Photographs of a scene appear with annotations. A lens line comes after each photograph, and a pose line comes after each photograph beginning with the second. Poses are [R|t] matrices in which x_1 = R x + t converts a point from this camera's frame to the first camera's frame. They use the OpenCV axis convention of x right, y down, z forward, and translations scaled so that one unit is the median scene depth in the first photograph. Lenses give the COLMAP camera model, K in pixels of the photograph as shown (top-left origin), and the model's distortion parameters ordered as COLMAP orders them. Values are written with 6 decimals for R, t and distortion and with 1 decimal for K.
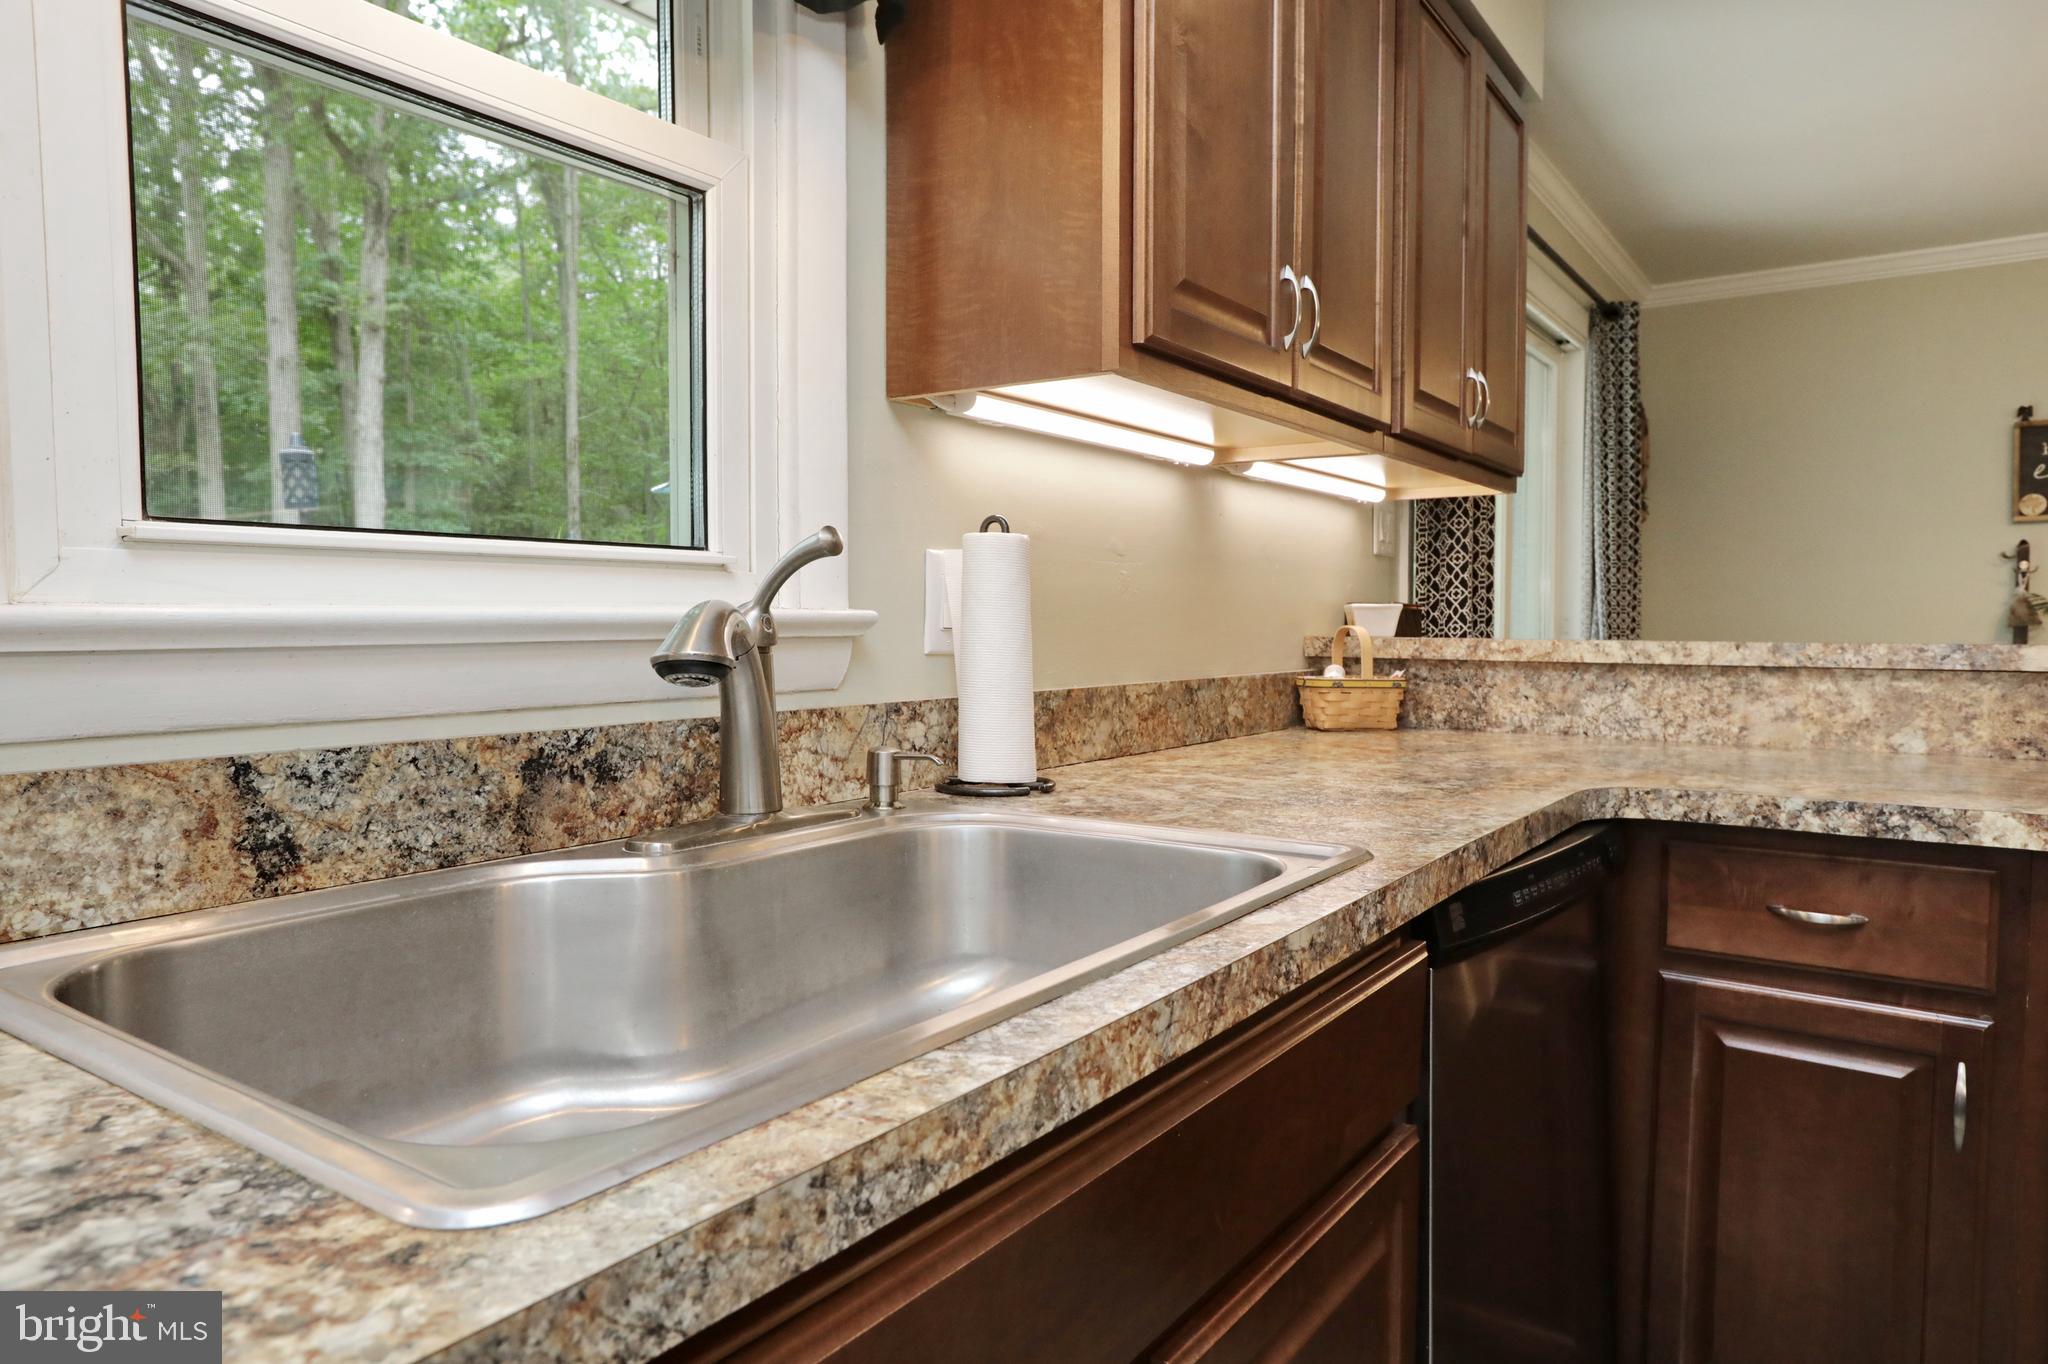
lens RADIAL K [[1294.6, 0, 1023.3], [0, 1294.6, 687.6], [0, 0, 1]] dist [-0.017499, 0.005236]
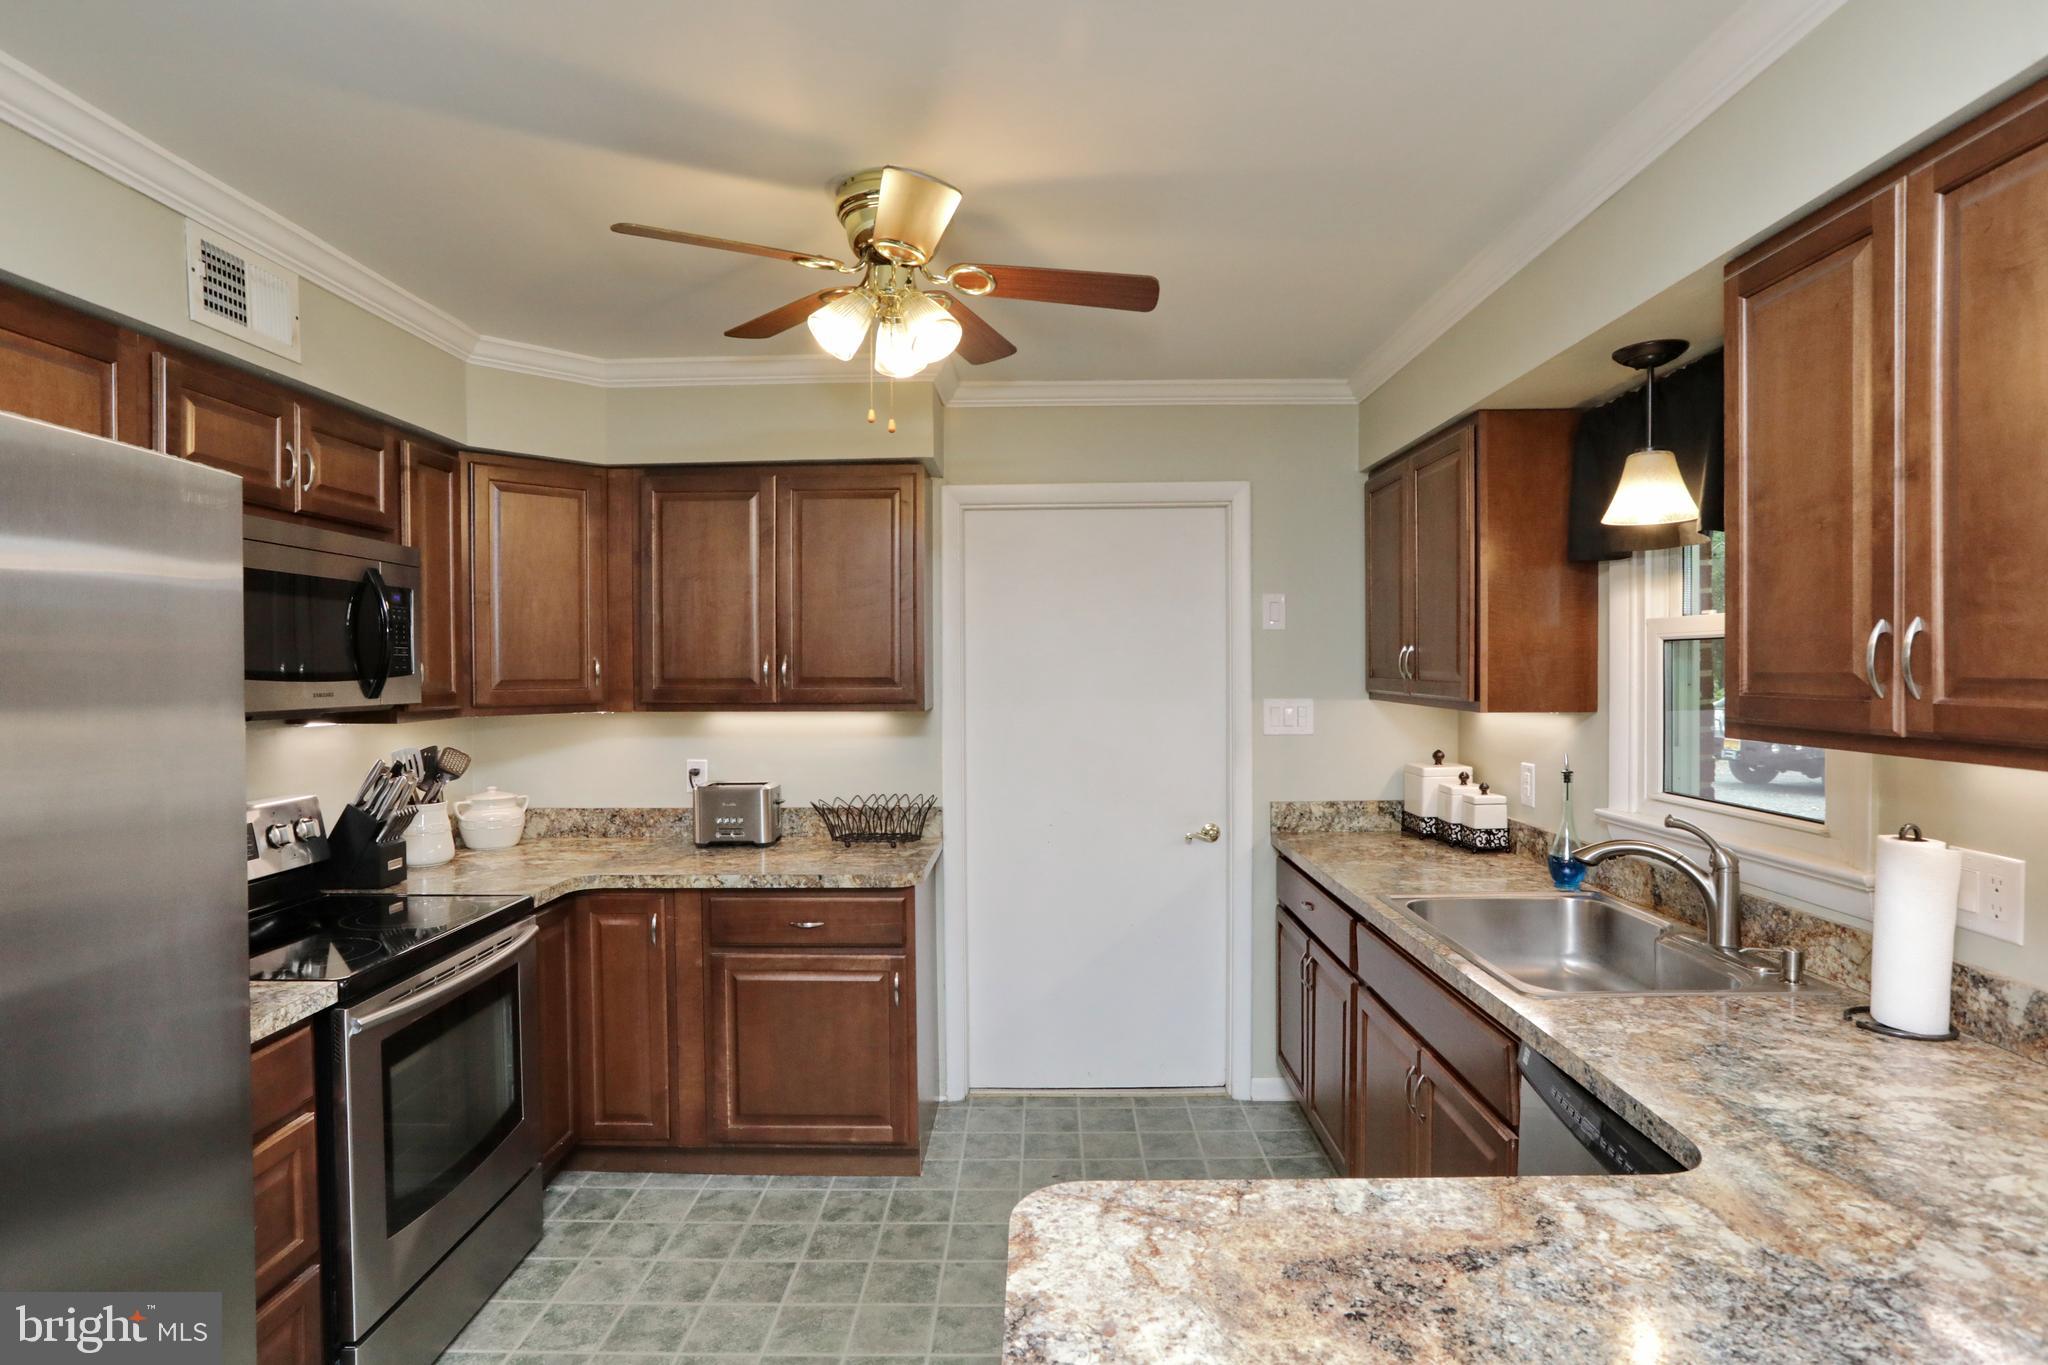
lens RADIAL K [[1071.1, 0, 1022.3], [0, 1071.1, 680.7], [0, 0, 1]] dist [-0.036338, 0.014865]
pose [[-0.829327, 0.013834, -0.558593, 1.897063], [-0.021485, 0.998165, 0.056620, -0.455777], [0.558351, 0.058958, -0.827507, 1.953833]]
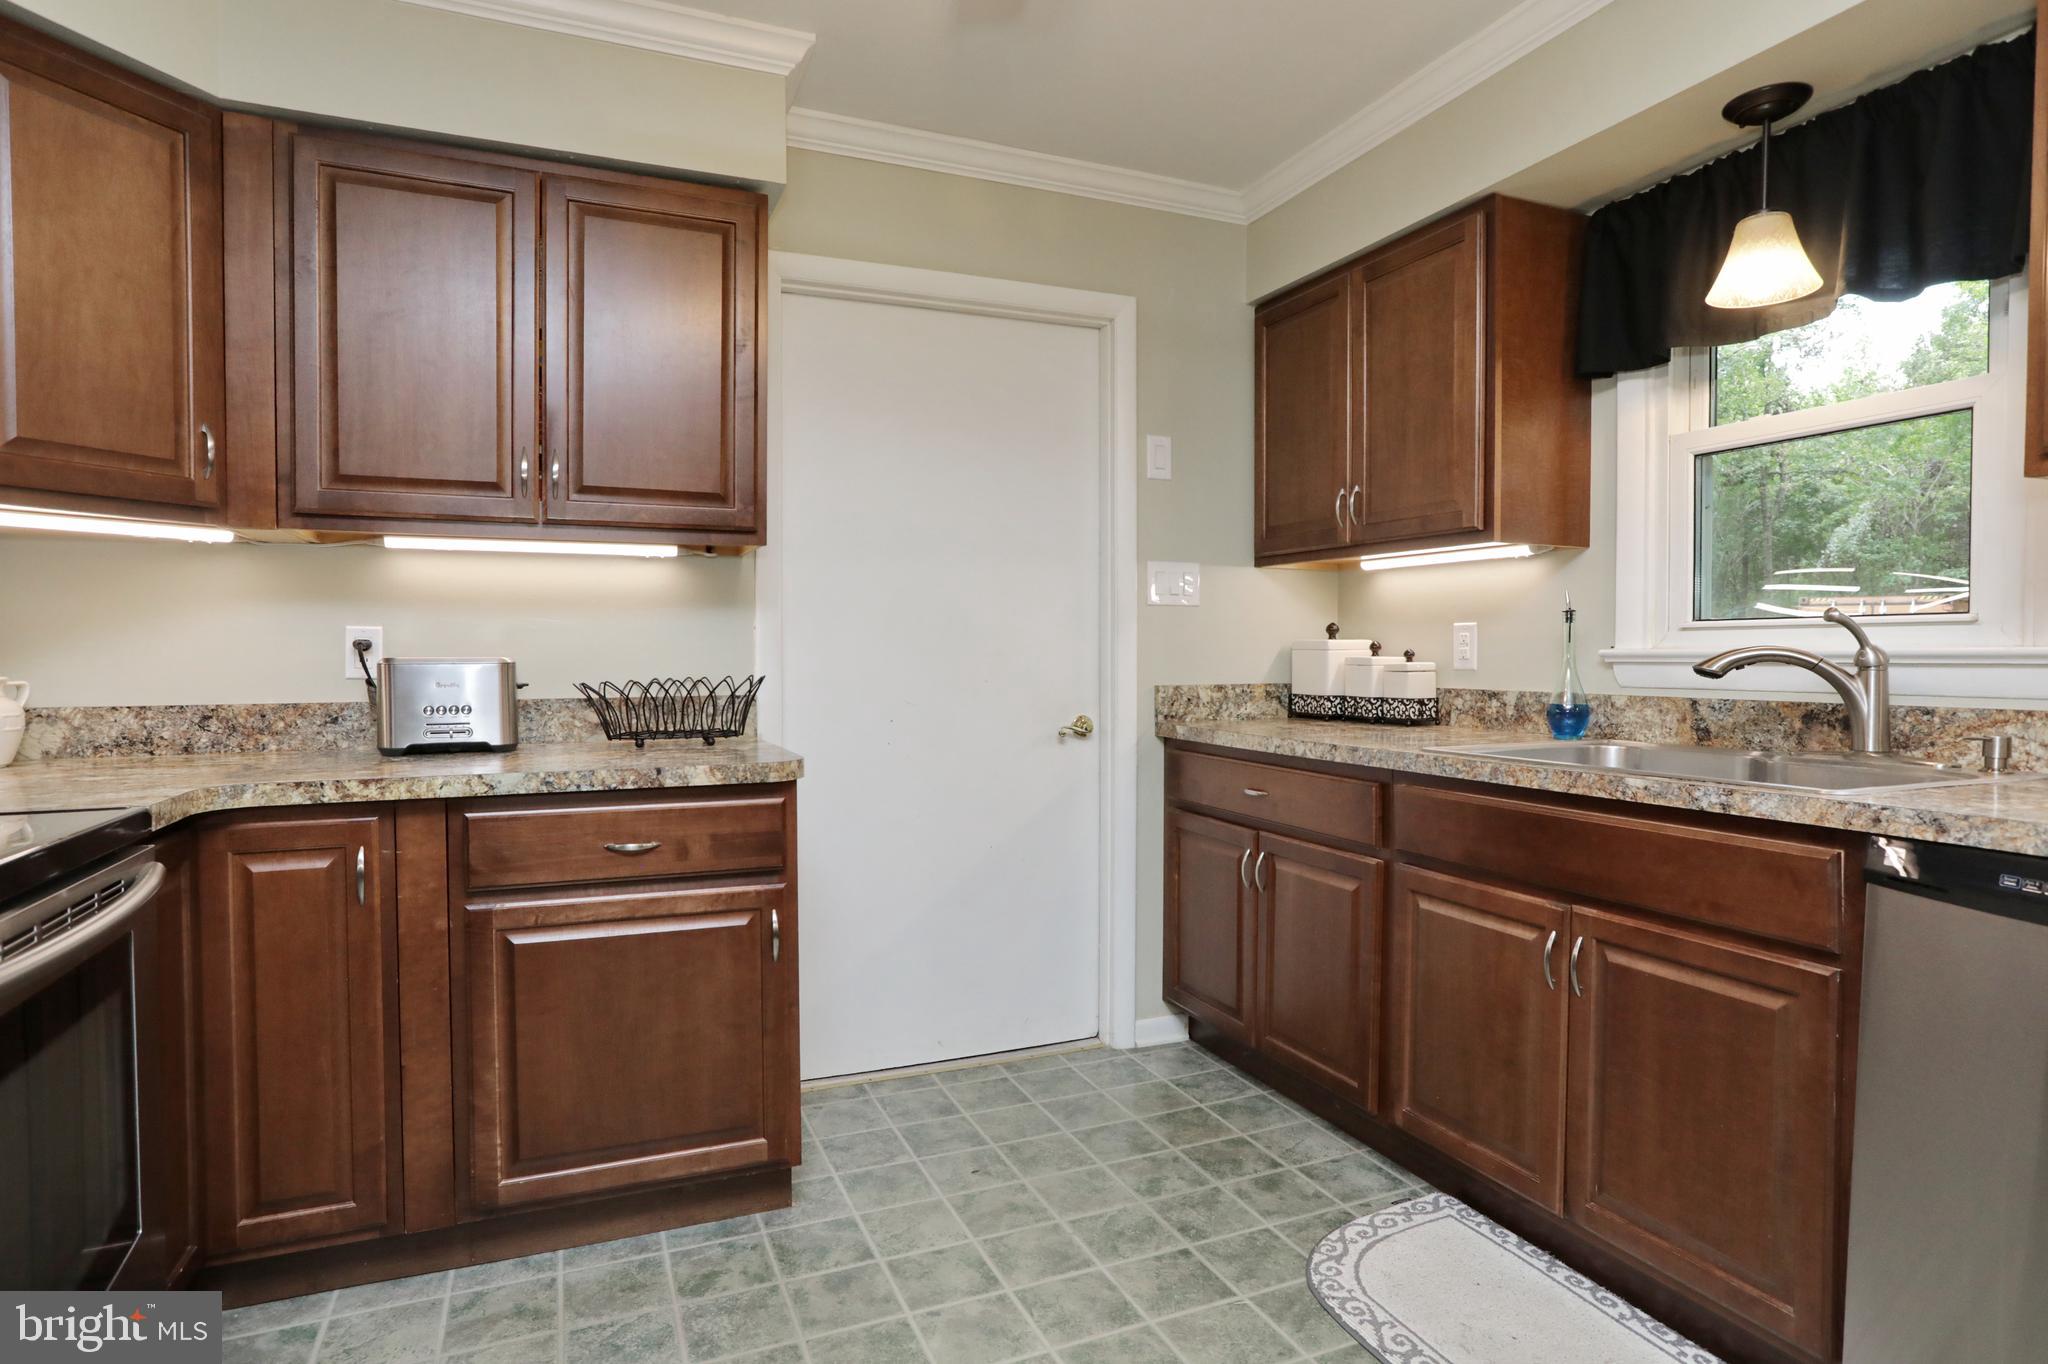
lens RADIAL K [[1125.3, 0, 1028.1], [0, 1125.3, 678.5], [0, 0, 1]] dist [-0.025373, 0.014144]
pose [[-0.529377, 0.019085, -0.848172, 2.065692], [-0.042778, 0.997875, 0.049153, -0.046243], [0.847308, 0.062304, -0.527435, 0.888490]]
